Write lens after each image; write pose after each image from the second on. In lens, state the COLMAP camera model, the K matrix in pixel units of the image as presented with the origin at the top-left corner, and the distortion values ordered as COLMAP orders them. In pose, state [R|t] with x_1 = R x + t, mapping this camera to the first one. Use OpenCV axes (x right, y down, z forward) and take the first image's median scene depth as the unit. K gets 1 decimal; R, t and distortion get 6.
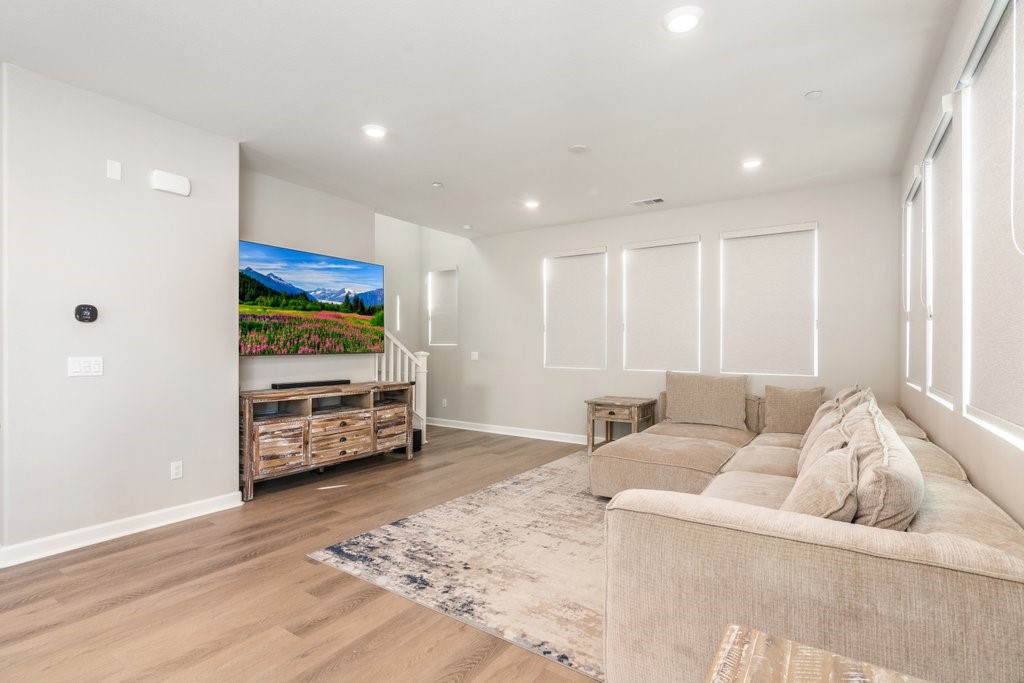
lens RADIAL K [[495.2, 0, 519.2], [0, 495.2, 358.0], [0, 0, 1]] dist [-0.000397, -0.001440]
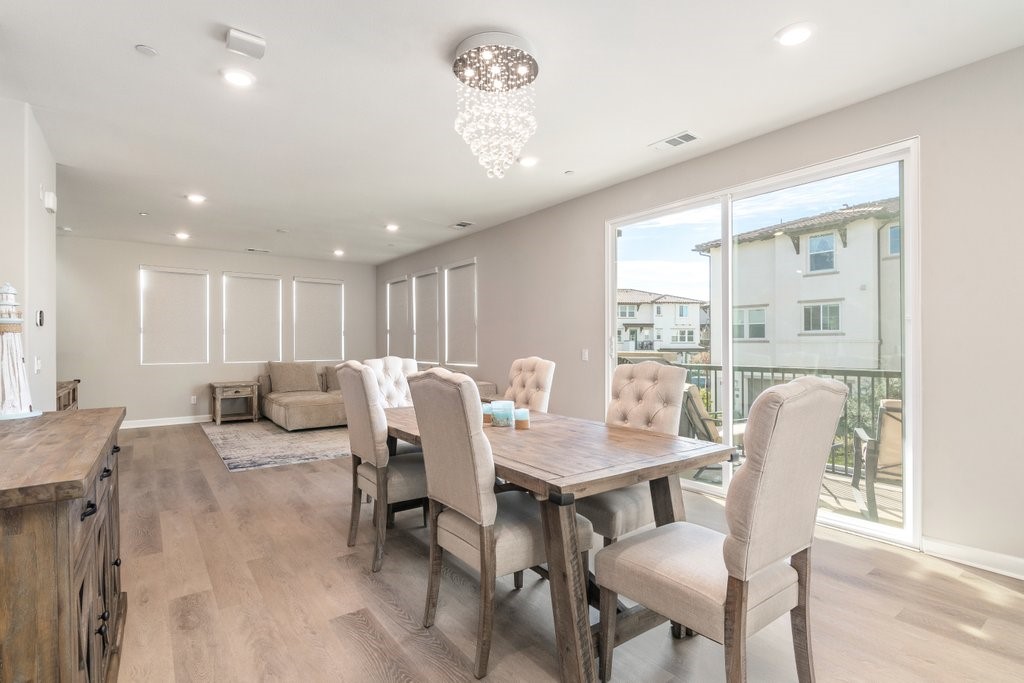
lens RADIAL K [[495.2, 0, 506.1], [0, 495.2, 345.7], [0, 0, 1]] dist [-0.000397, -0.001440]
pose [[0.355224, -0.004518, 0.934770, -0.984216], [0.026914, 0.999623, -0.005396, 0.007359], [-0.934394, 0.027076, 0.355211, -0.269761]]
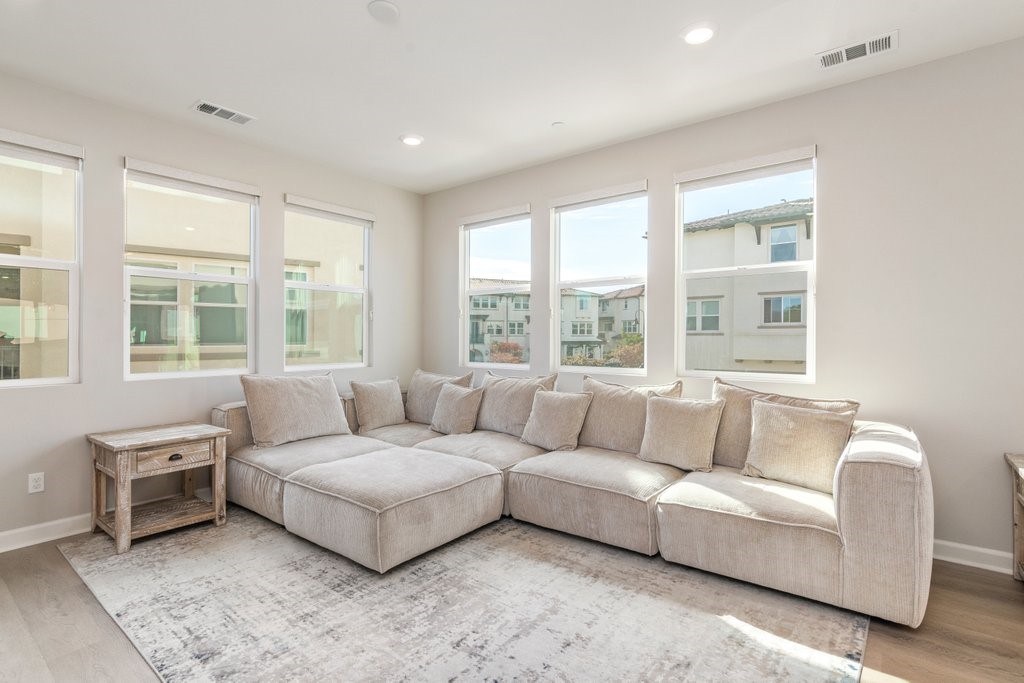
lens RADIAL K [[495.2, 0, 514.6], [0, 495.2, 337.0], [0, 0, 1]] dist [-0.000397, -0.001440]
pose [[0.086844, -0.001562, 0.996221, -0.382345], [0.028098, 0.999605, -0.000882, -0.015572], [-0.995826, 0.028068, 0.086853, 0.634663]]
